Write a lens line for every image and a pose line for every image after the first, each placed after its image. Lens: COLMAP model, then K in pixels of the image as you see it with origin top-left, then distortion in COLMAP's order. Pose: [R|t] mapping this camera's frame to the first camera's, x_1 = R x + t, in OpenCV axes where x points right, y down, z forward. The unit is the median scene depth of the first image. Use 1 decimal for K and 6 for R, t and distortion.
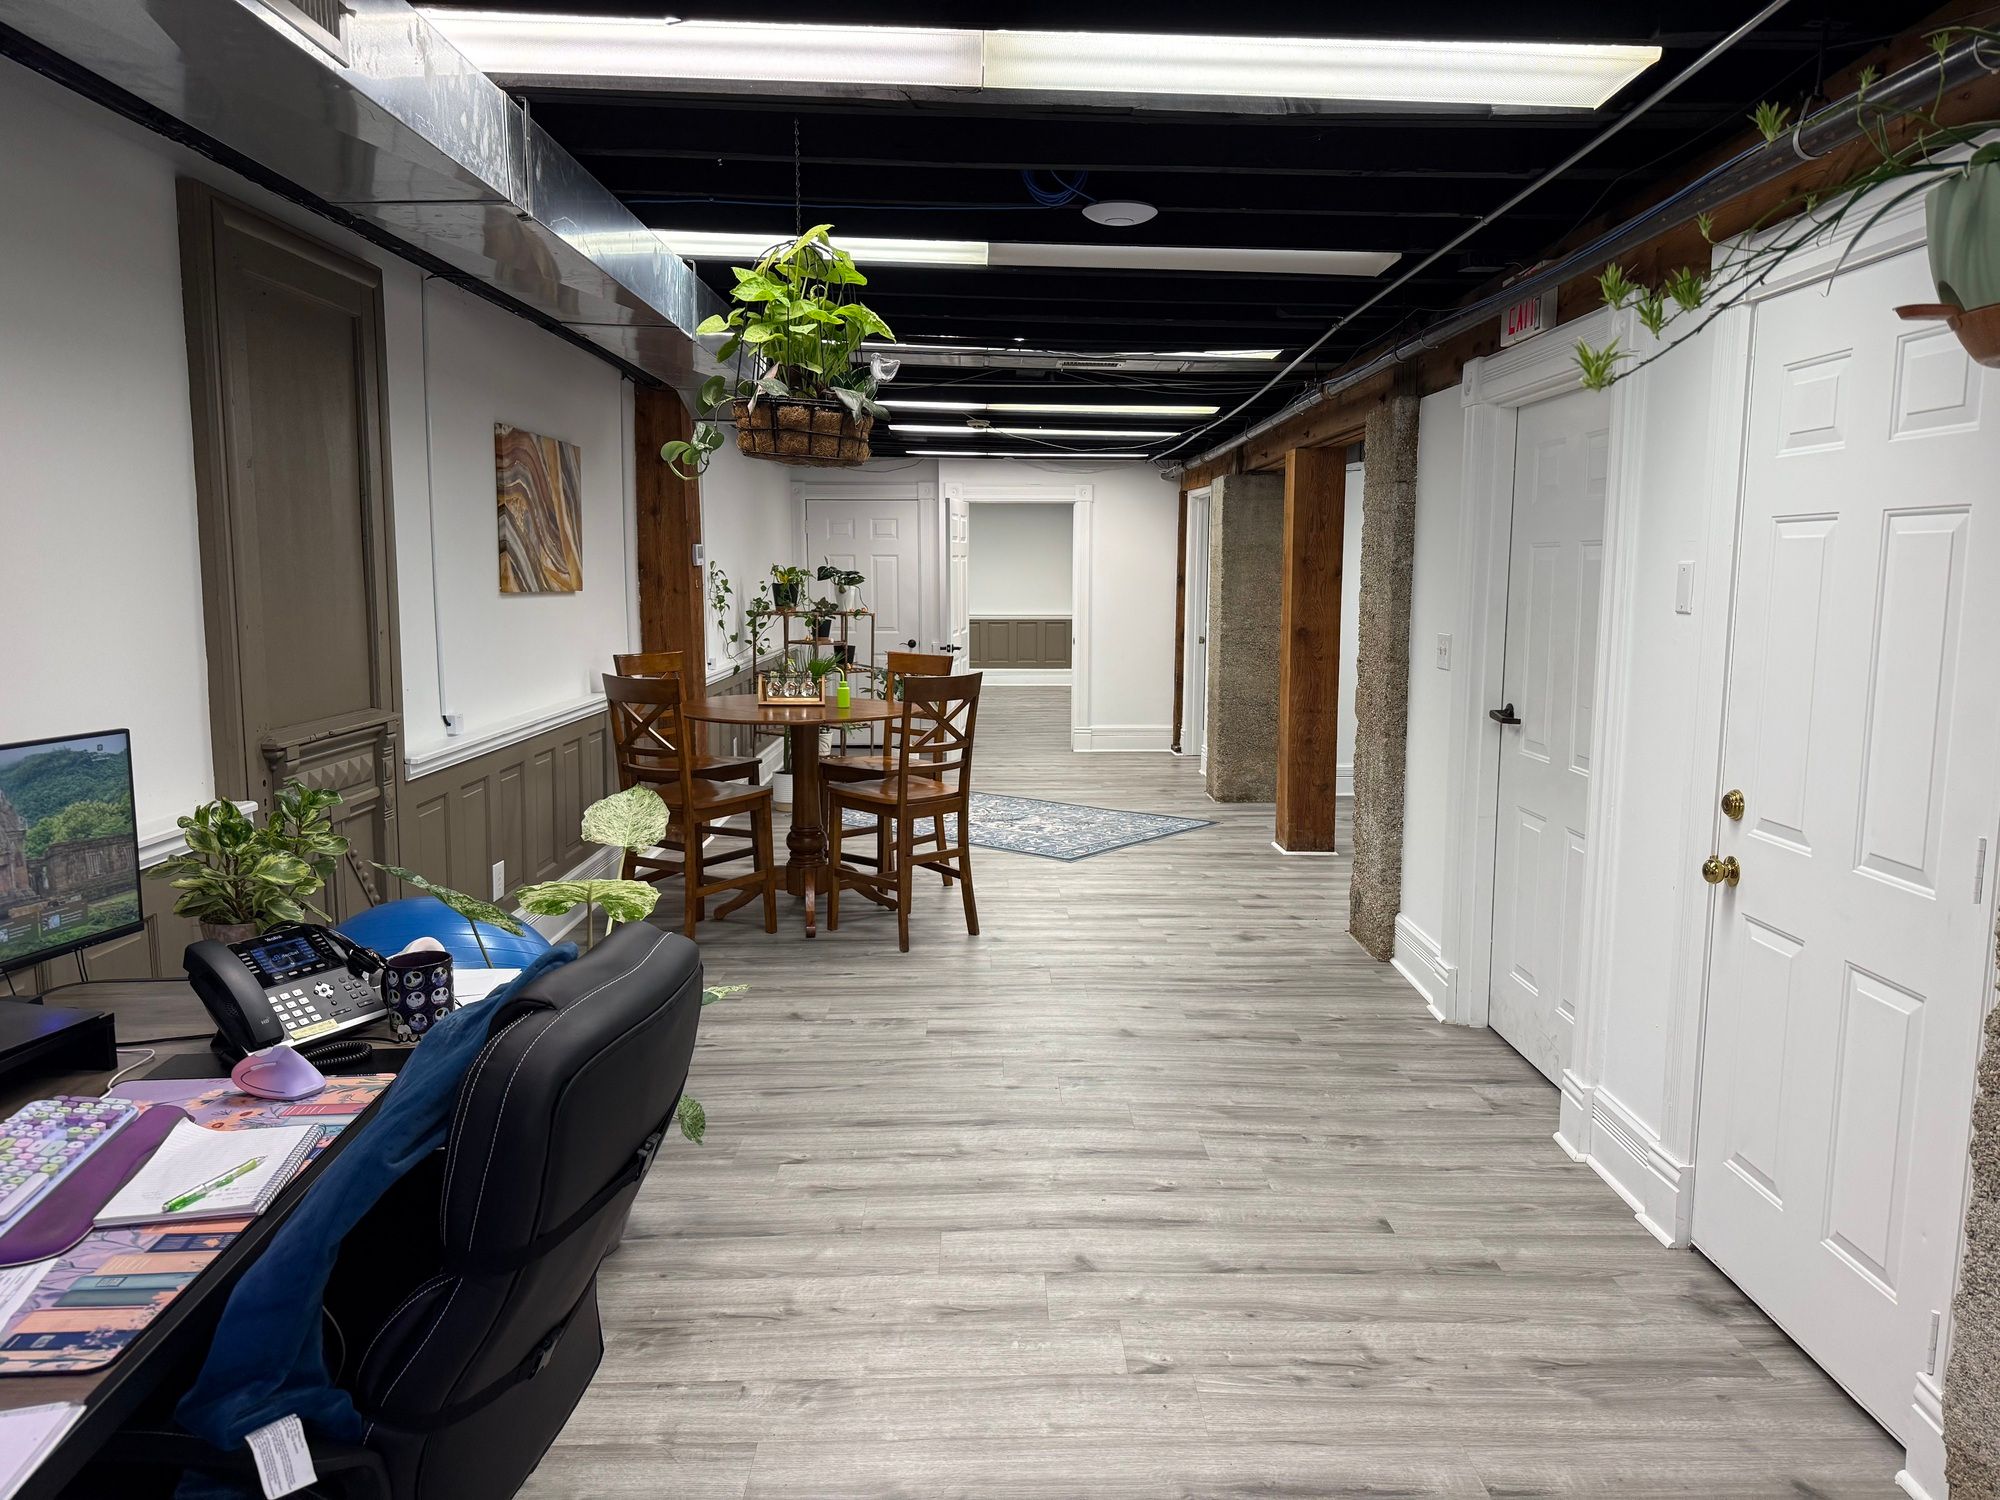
lens RADIAL K [[1406.3, 0, 1000.0], [0, 1406.3, 750.0], [0, 0, 1]] dist [0.050005, -0.072627]
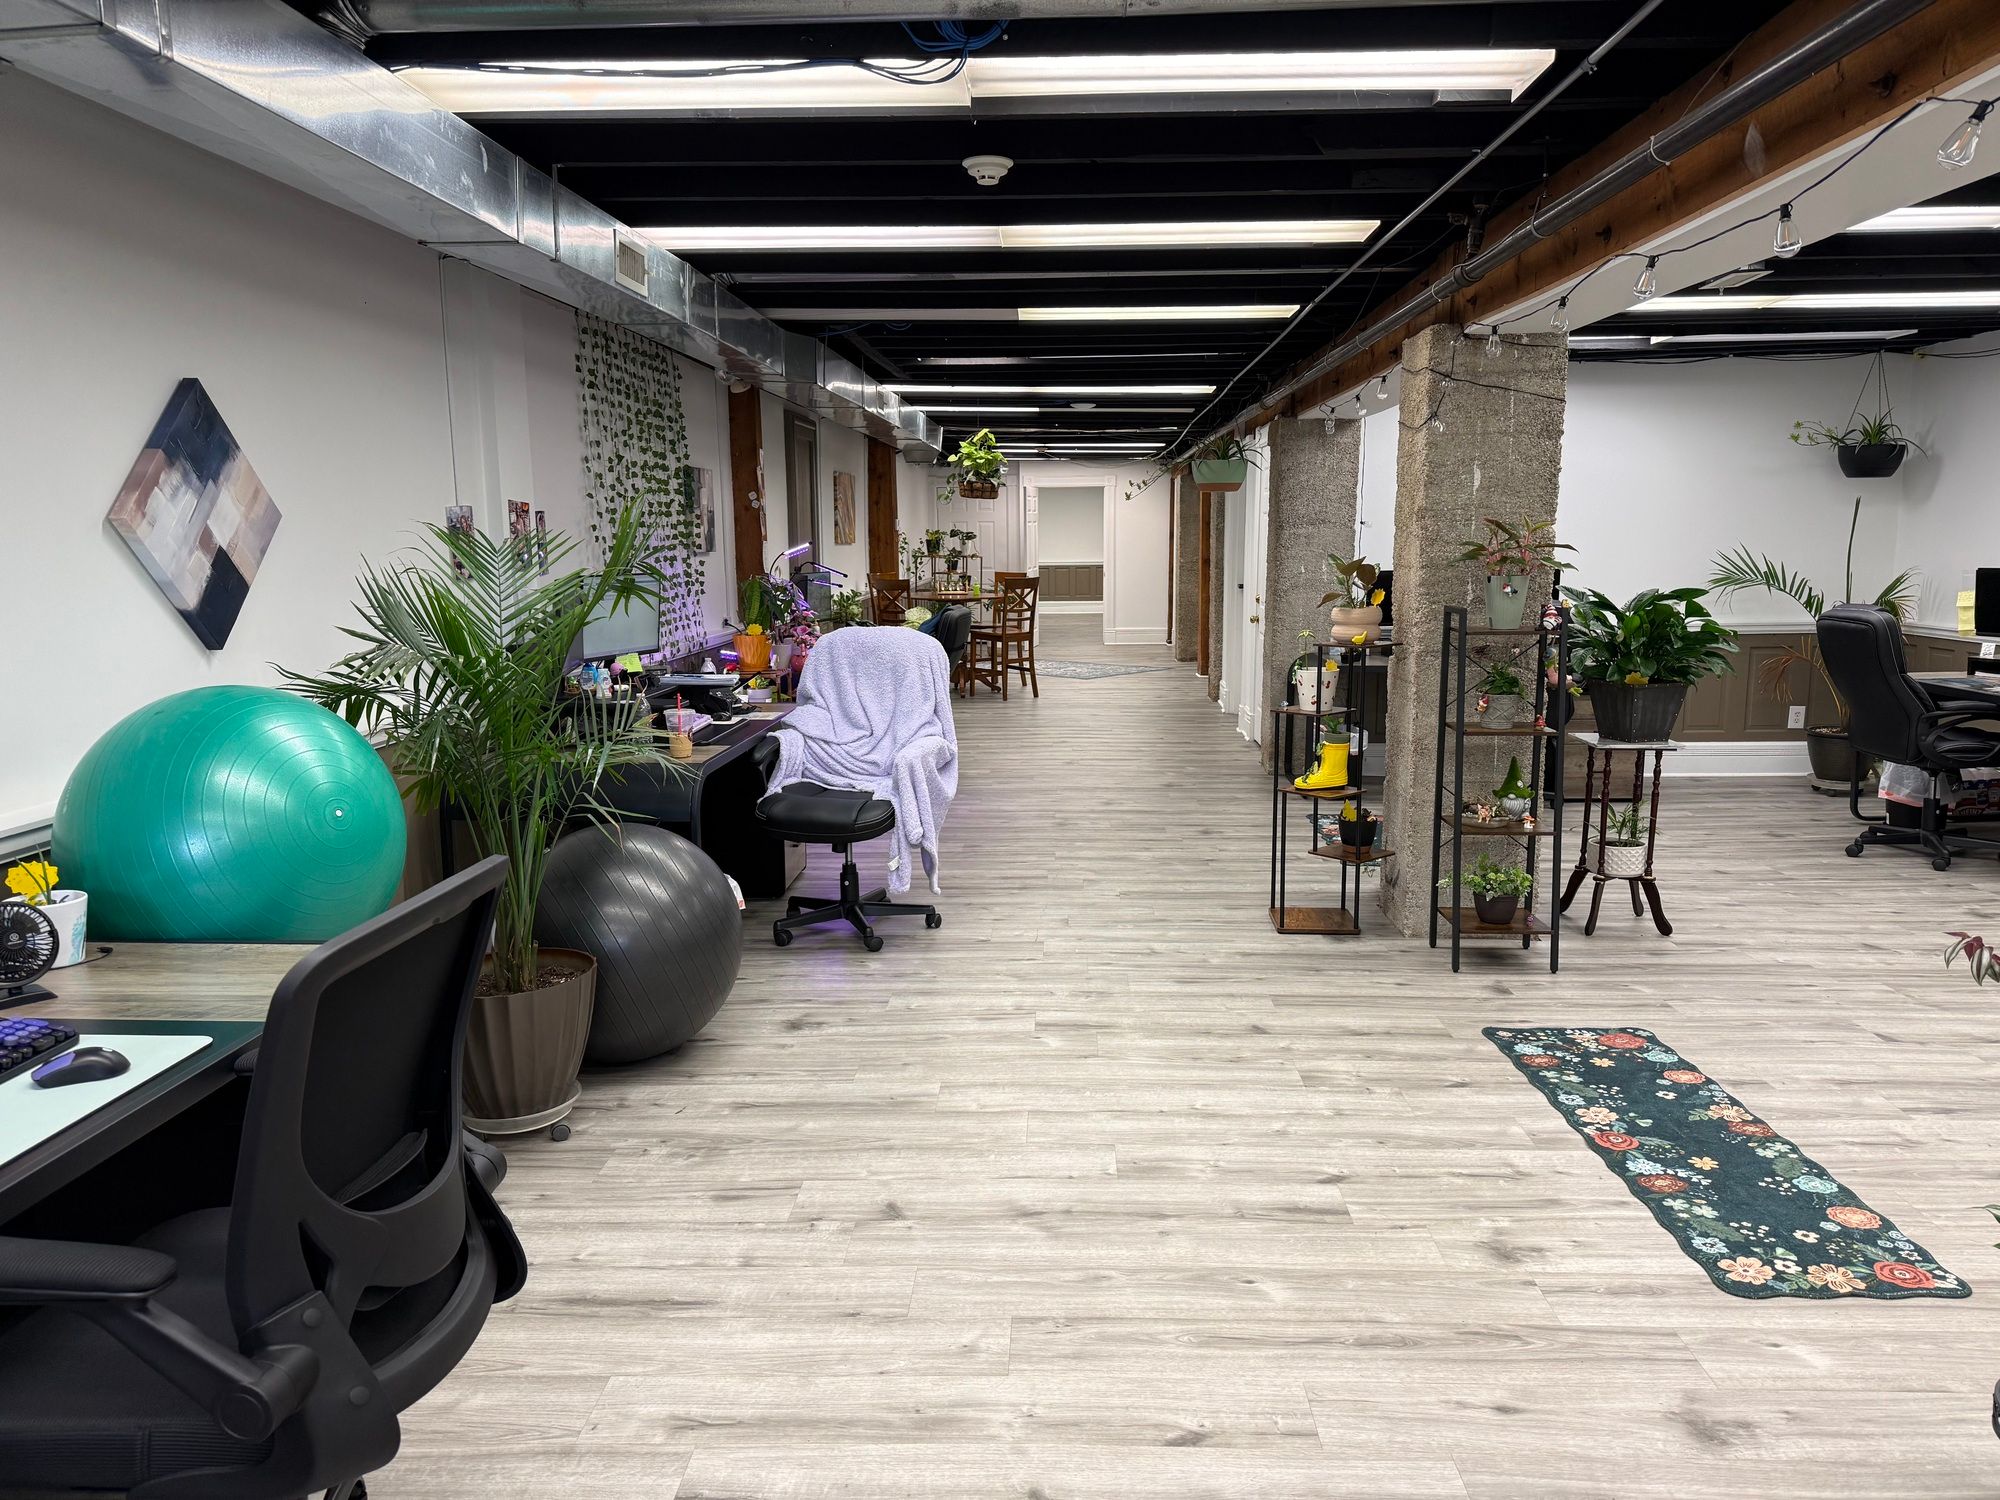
lens RADIAL K [[1397.8, 0, 1000.0], [0, 1397.8, 750.0], [0, 0, 1]] dist [0.138860, -0.208582]
pose [[0.998384, -0.000859, -0.056816, 0.048949], [0.002519, 0.999572, 0.029151, 0.148686], [0.056766, -0.029247, 0.997959, -1.188978]]
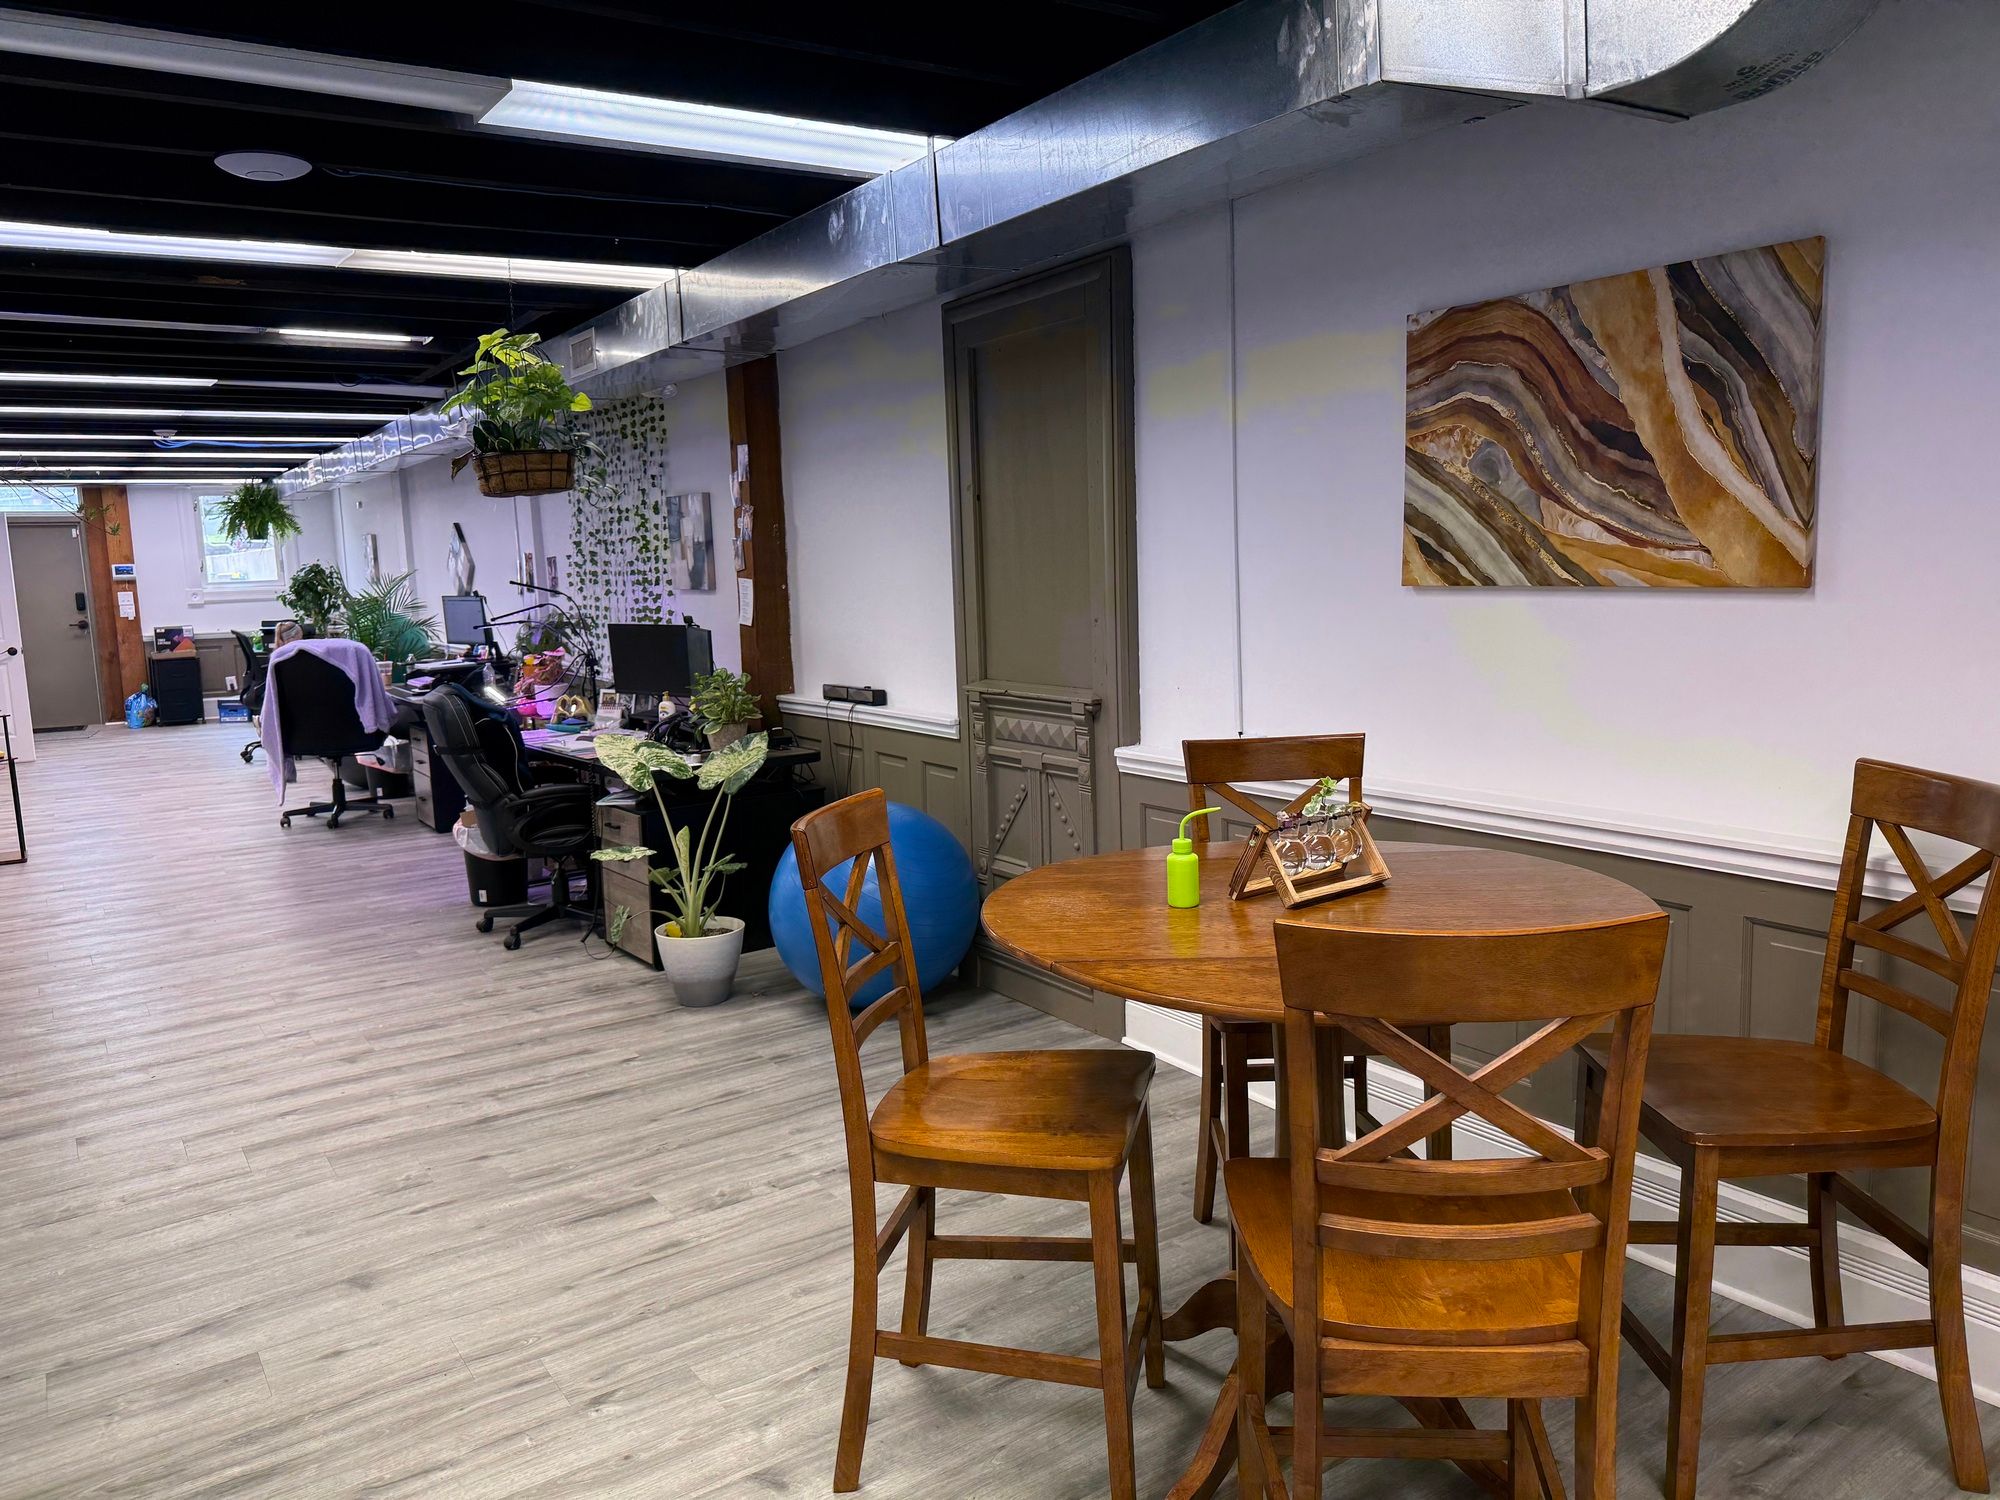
lens RADIAL K [[1406.3, 0, 1000.0], [0, 1406.3, 750.0], [0, 0, 1]] dist [0.050005, -0.072627]
pose [[-0.828124, 0.095426, -0.552362, 0.162030], [-0.046491, 0.970315, 0.237333, -0.183835], [0.558613, 0.222221, -0.799105, 1.441610]]
